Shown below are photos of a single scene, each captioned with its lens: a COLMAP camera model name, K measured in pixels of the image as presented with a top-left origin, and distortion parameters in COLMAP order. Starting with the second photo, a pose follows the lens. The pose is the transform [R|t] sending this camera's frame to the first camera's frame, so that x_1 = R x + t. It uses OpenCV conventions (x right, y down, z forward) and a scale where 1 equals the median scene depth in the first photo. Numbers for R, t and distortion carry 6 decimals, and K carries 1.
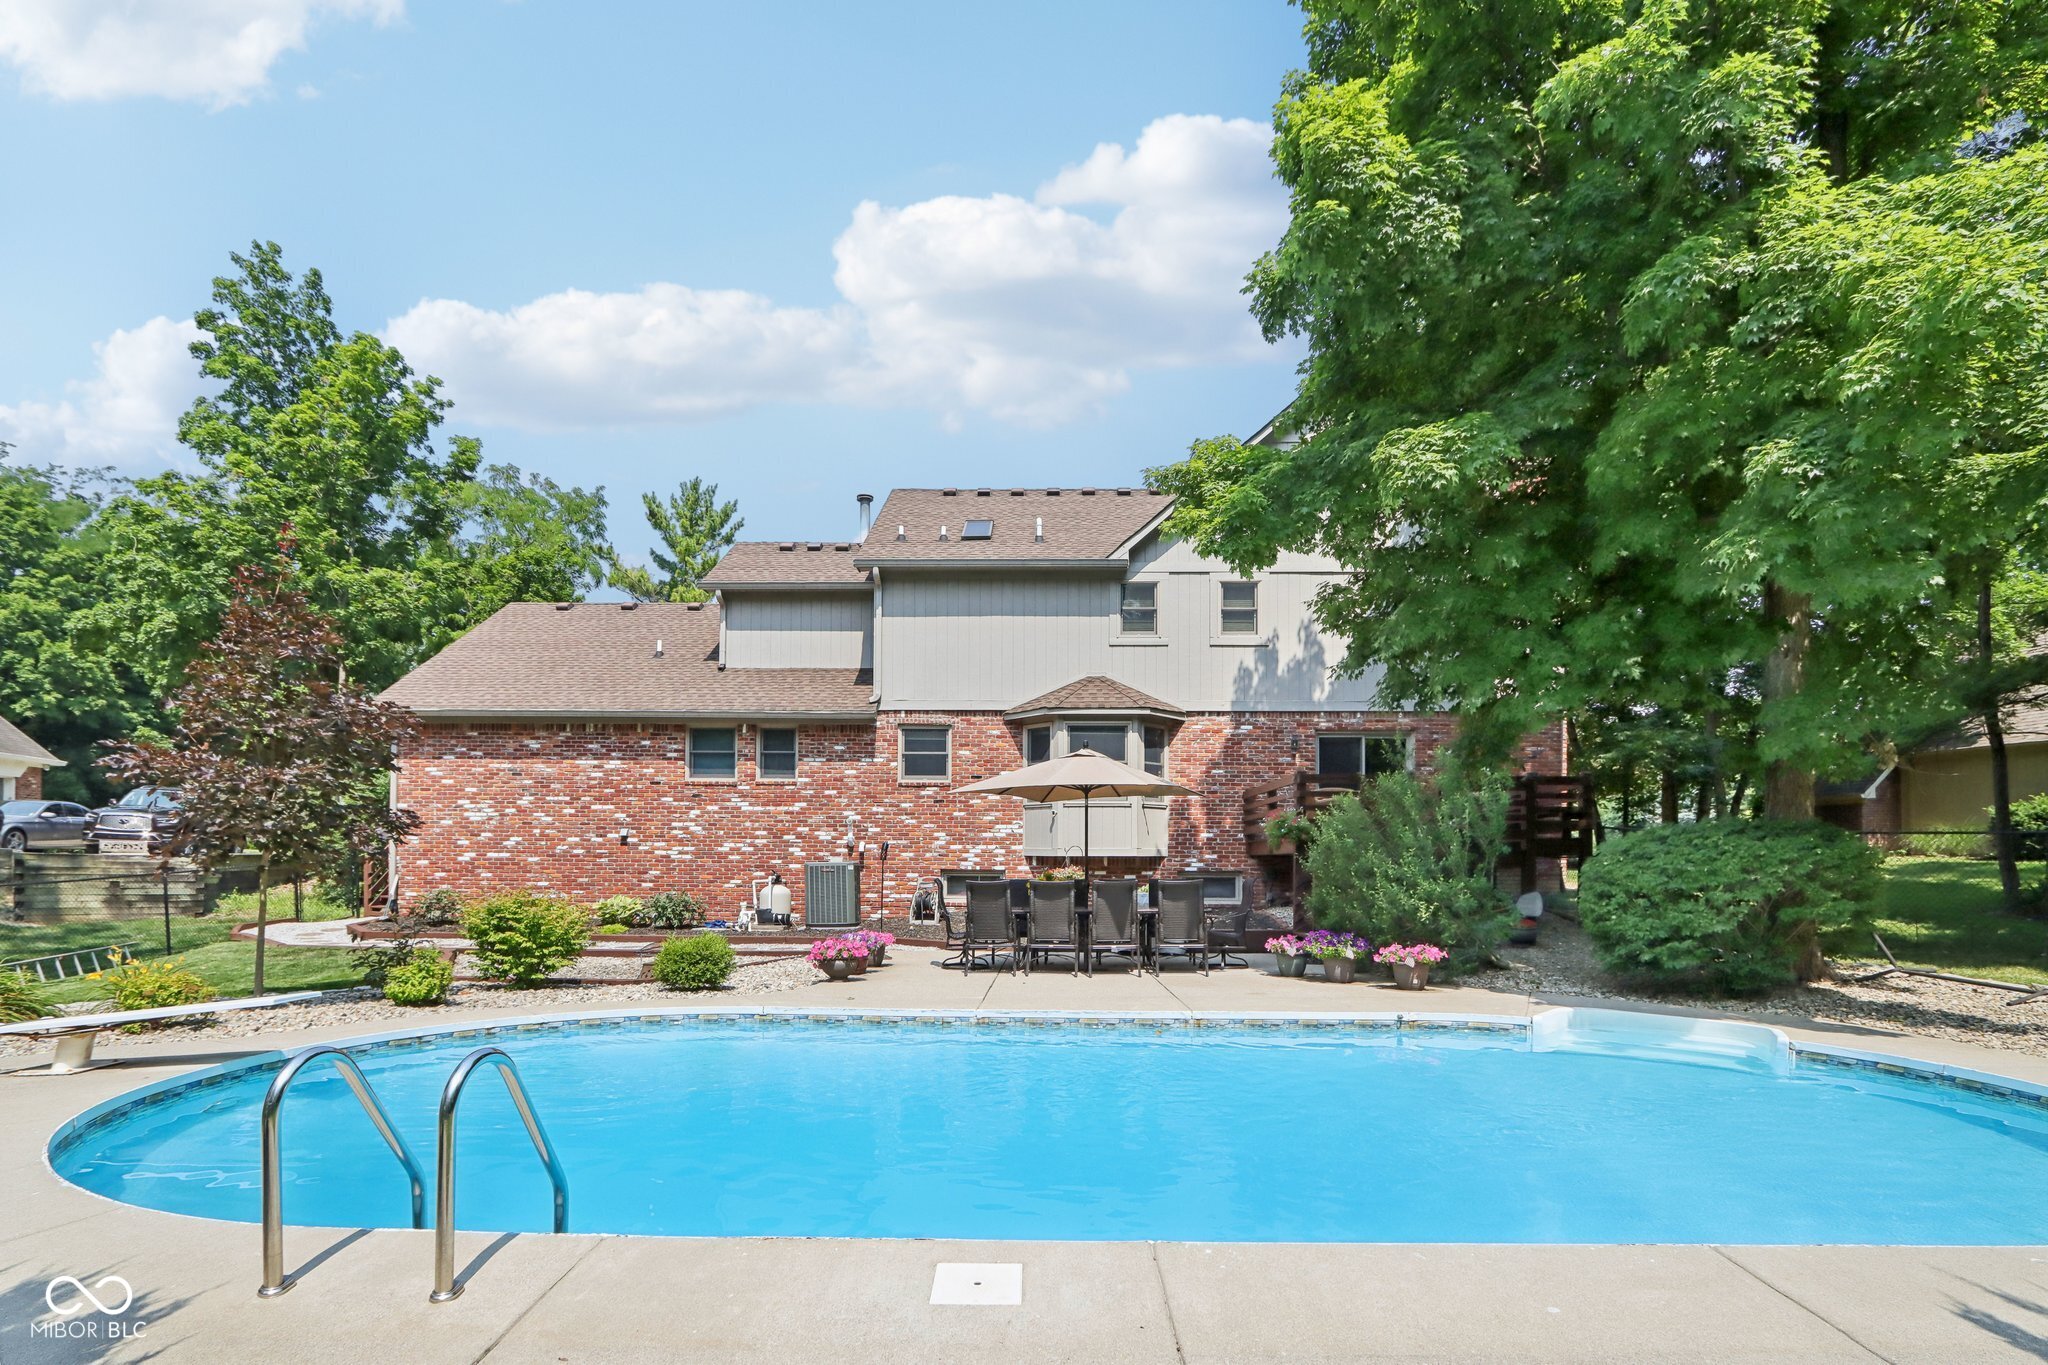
lens RADIAL K [[994.8, 0, 1025.2], [0, 994.8, 833.0], [0, 0, 1]] dist [-0.004752, -0.000495]
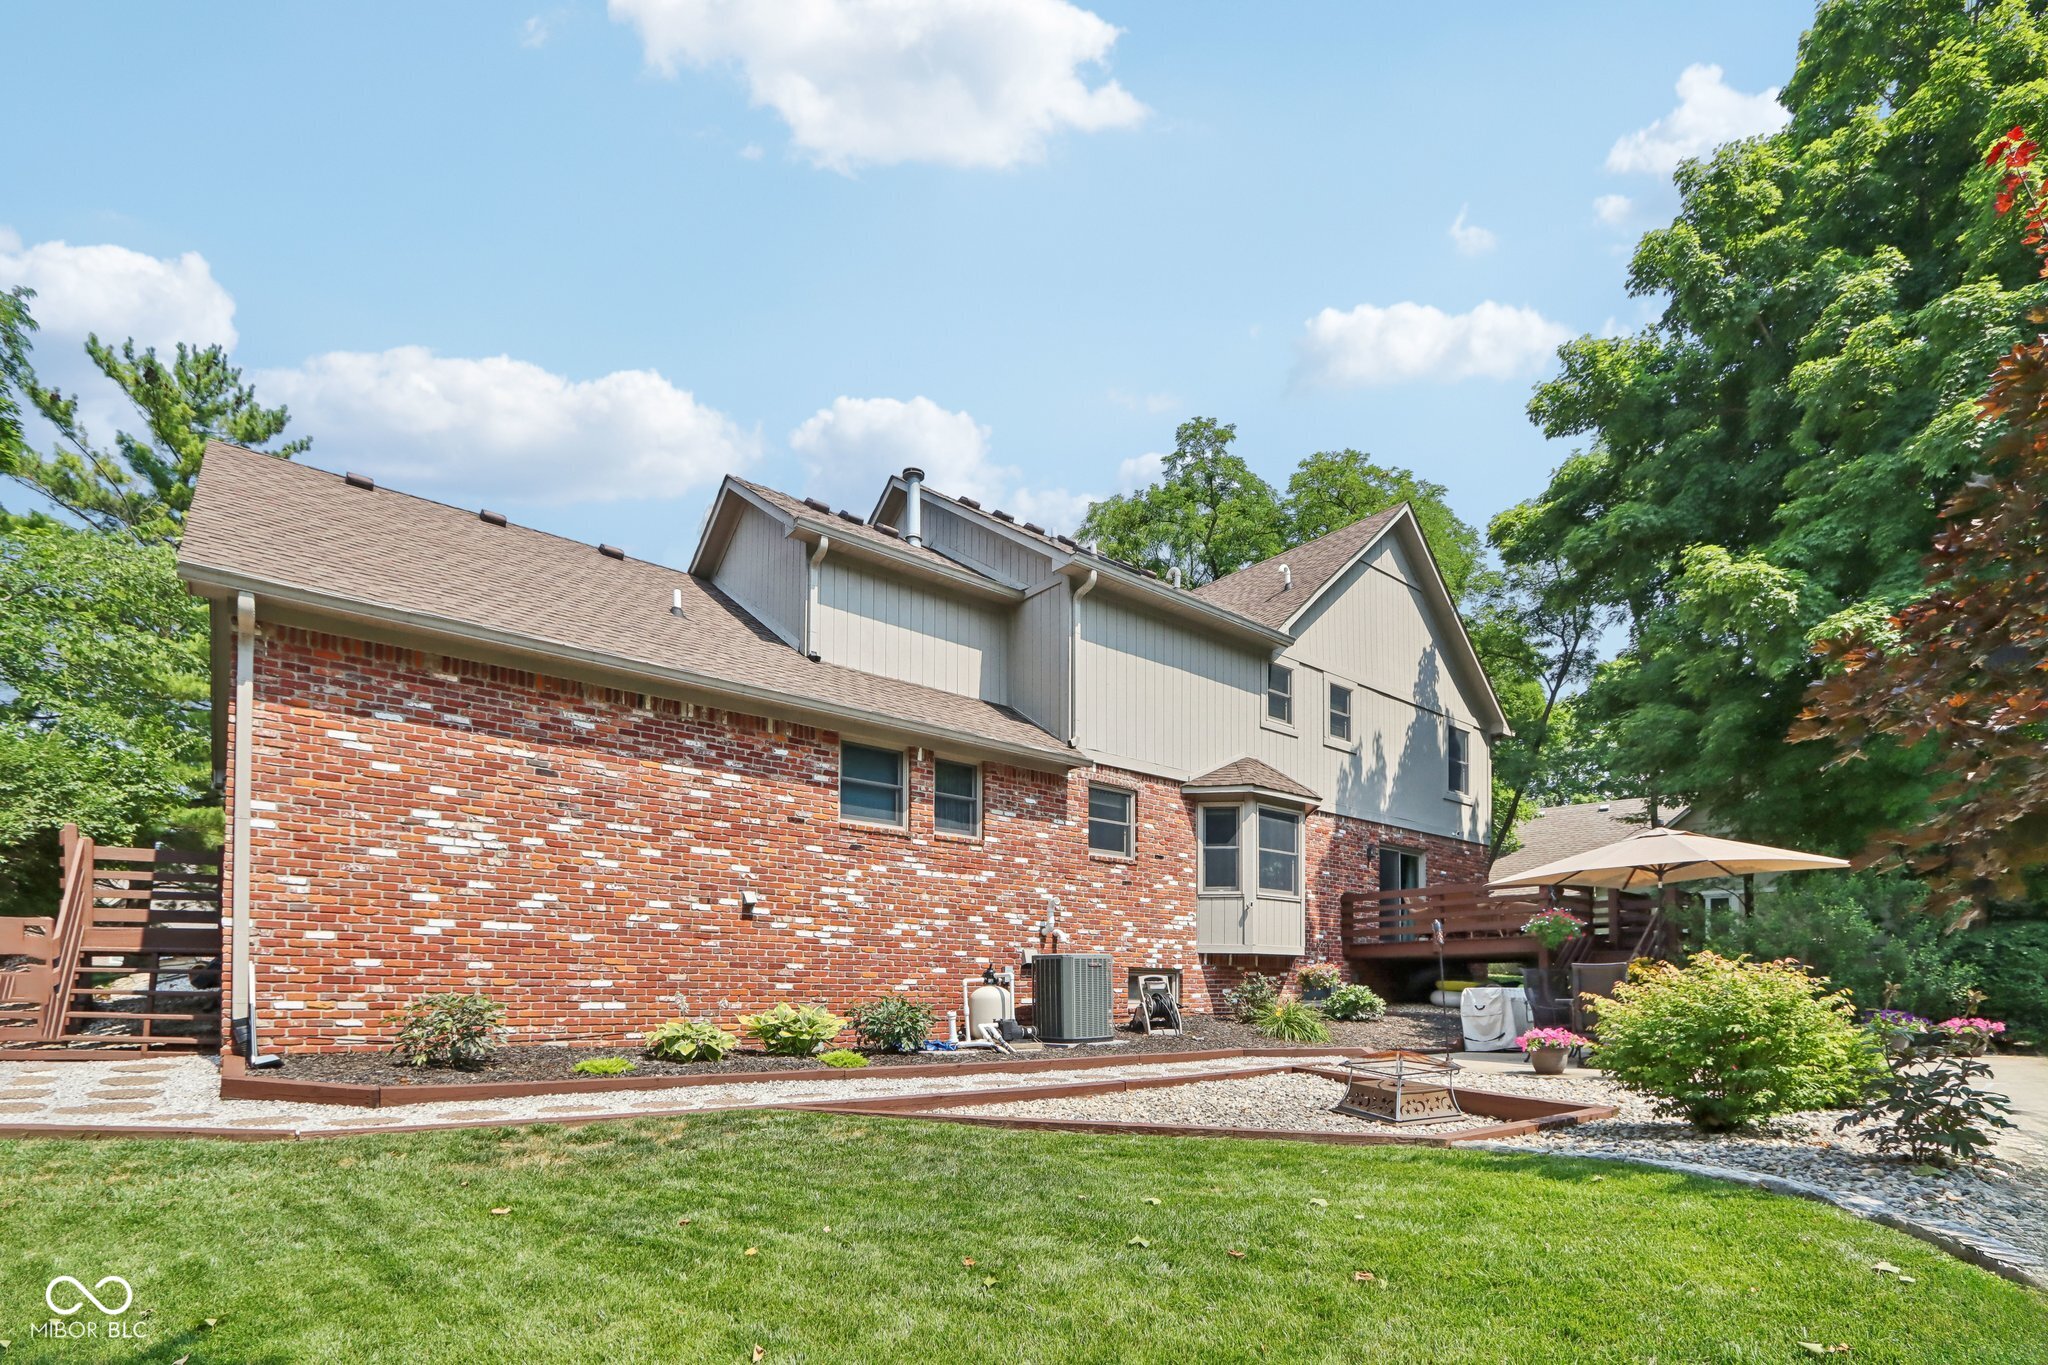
lens RADIAL K [[978.6, 0, 1051.1], [0, 978.6, 978.0], [0, 0, 1]] dist [-0.000243, -0.000341]
pose [[0.752275, 0.008719, 0.658791, -0.654082], [-0.016259, 0.999854, 0.005333, 0.041801], [-0.658648, -0.014723, 0.752307, 0.439151]]
